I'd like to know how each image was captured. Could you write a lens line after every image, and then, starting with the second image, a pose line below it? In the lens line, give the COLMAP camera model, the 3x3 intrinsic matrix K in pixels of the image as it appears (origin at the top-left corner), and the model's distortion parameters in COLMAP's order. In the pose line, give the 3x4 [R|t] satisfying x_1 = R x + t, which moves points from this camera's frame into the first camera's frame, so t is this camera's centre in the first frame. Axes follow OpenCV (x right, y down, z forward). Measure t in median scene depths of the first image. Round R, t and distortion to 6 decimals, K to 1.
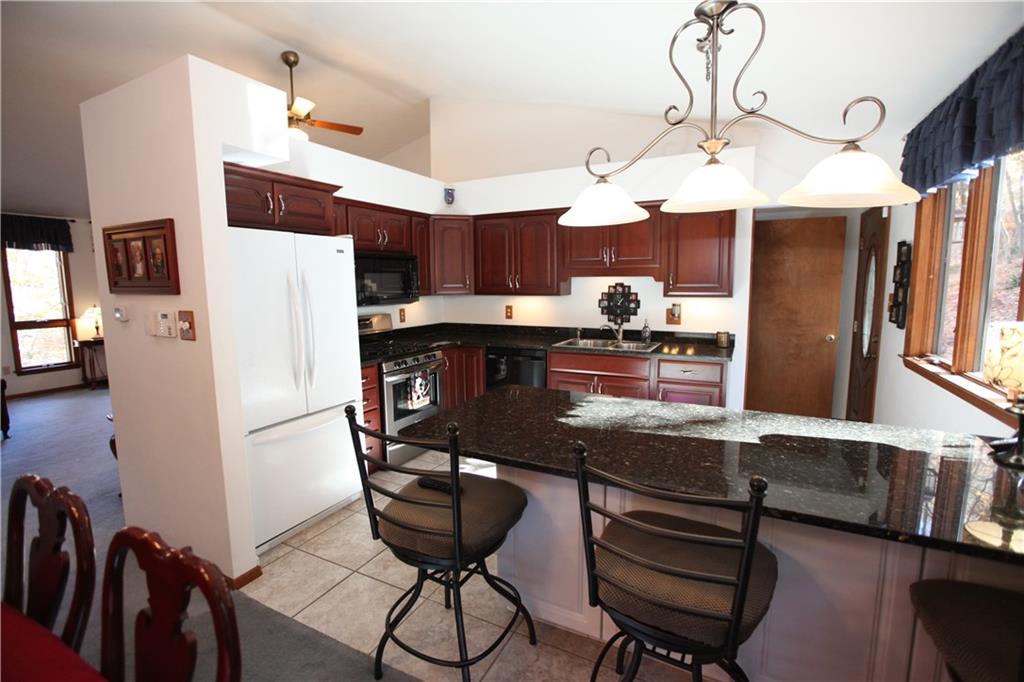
lens RADIAL K [[463.8, 0, 513.5], [0, 463.8, 335.5], [0, 0, 1]] dist [-0.052323, 0.015801]
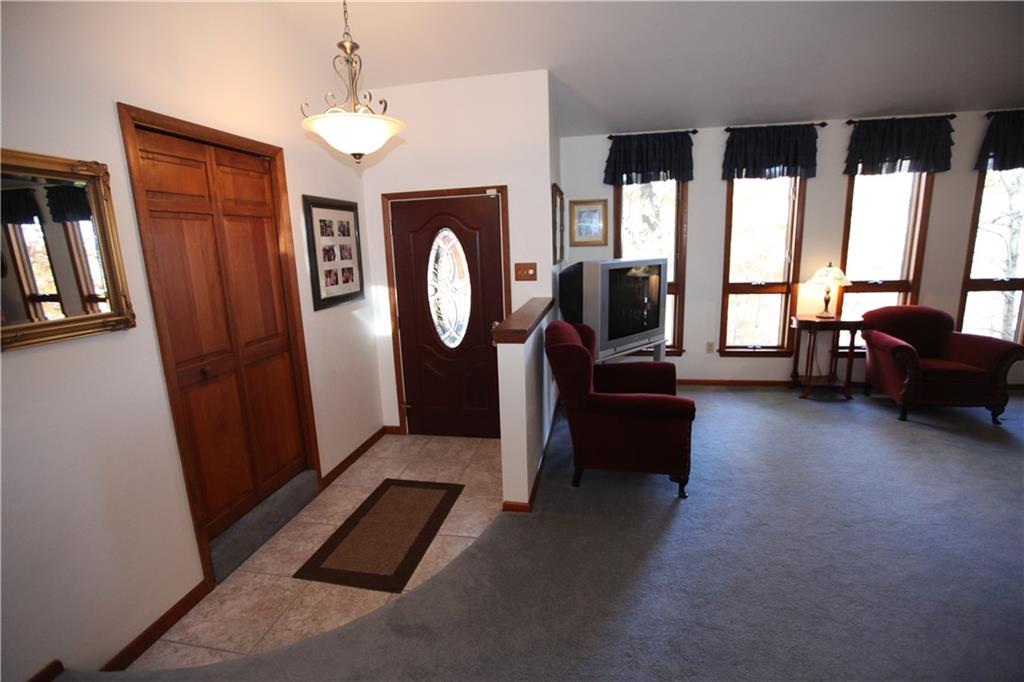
lens RADIAL K [[463.8, 0, 512.0], [0, 463.8, 336.4], [0, 0, 1]] dist [-0.052323, 0.015801]
pose [[0.280665, 0.189887, -0.940835, -0.723944], [-0.081187, 0.981418, 0.173859, -0.067030], [0.956366, 0.027587, 0.290866, 0.647420]]
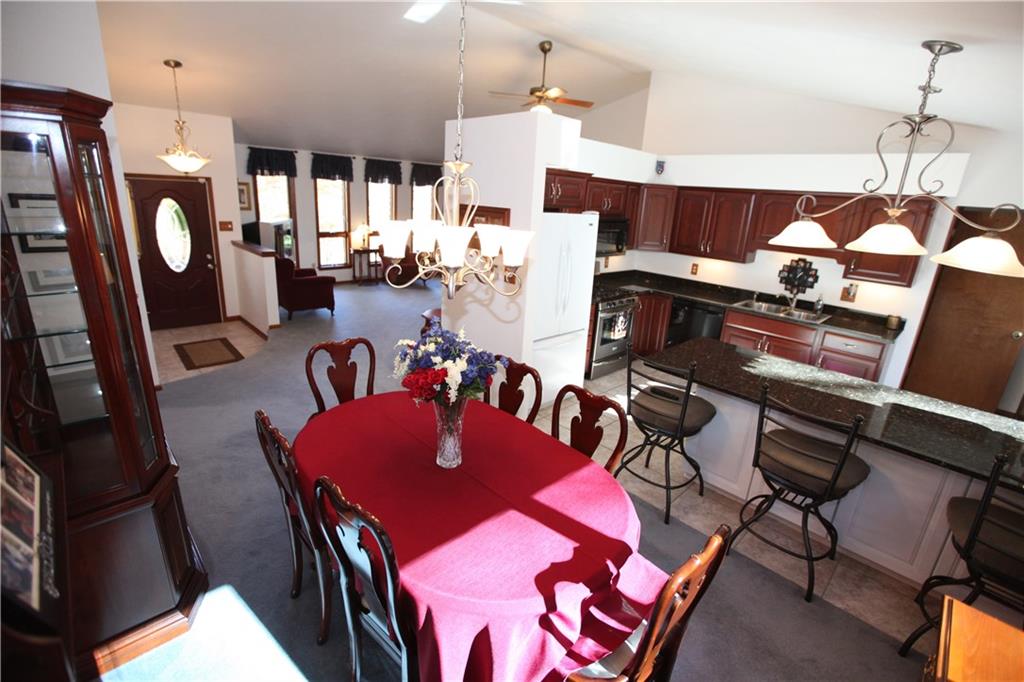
lens RADIAL K [[463.8, 0, 512.8], [0, 463.8, 336.3], [0, 0, 1]] dist [-0.052323, 0.015801]
pose [[0.944875, 0.157545, -0.287039, -0.100078], [-0.106862, 0.977010, 0.184478, -0.059245], [0.309504, -0.143635, 0.939987, -0.324448]]
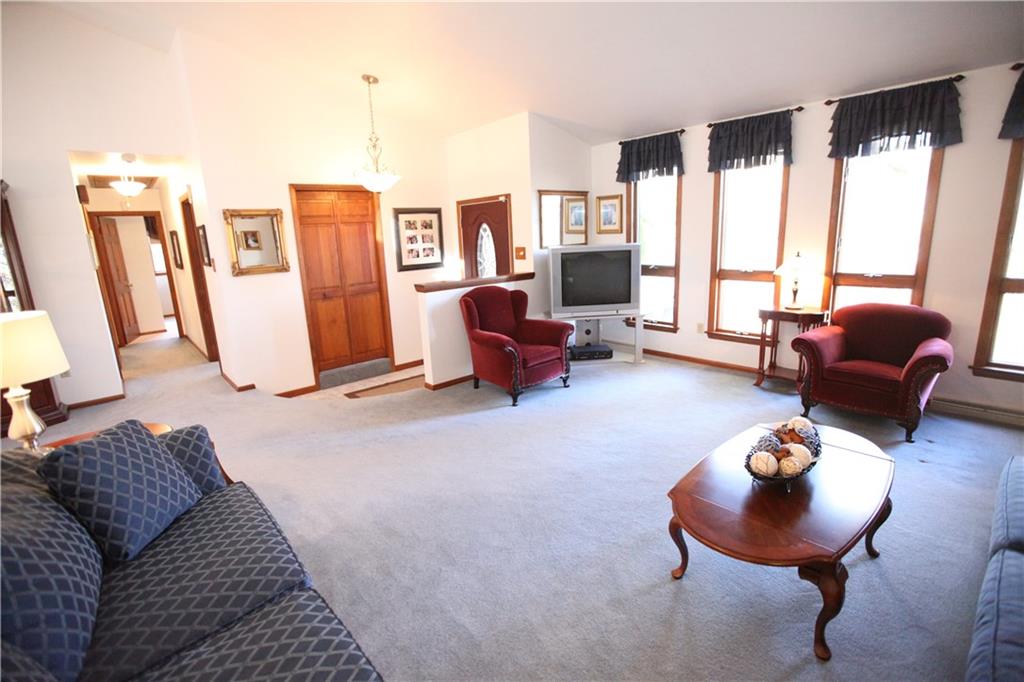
lens RADIAL K [[463.8, 0, 508.3], [0, 463.8, 337.7], [0, 0, 1]] dist [-0.052323, 0.015801]
pose [[-0.365563, 0.233197, -0.901101, -0.359893], [-0.061362, 0.959963, 0.273324, -0.159964], [0.928762, 0.155210, -0.336617, 1.368208]]
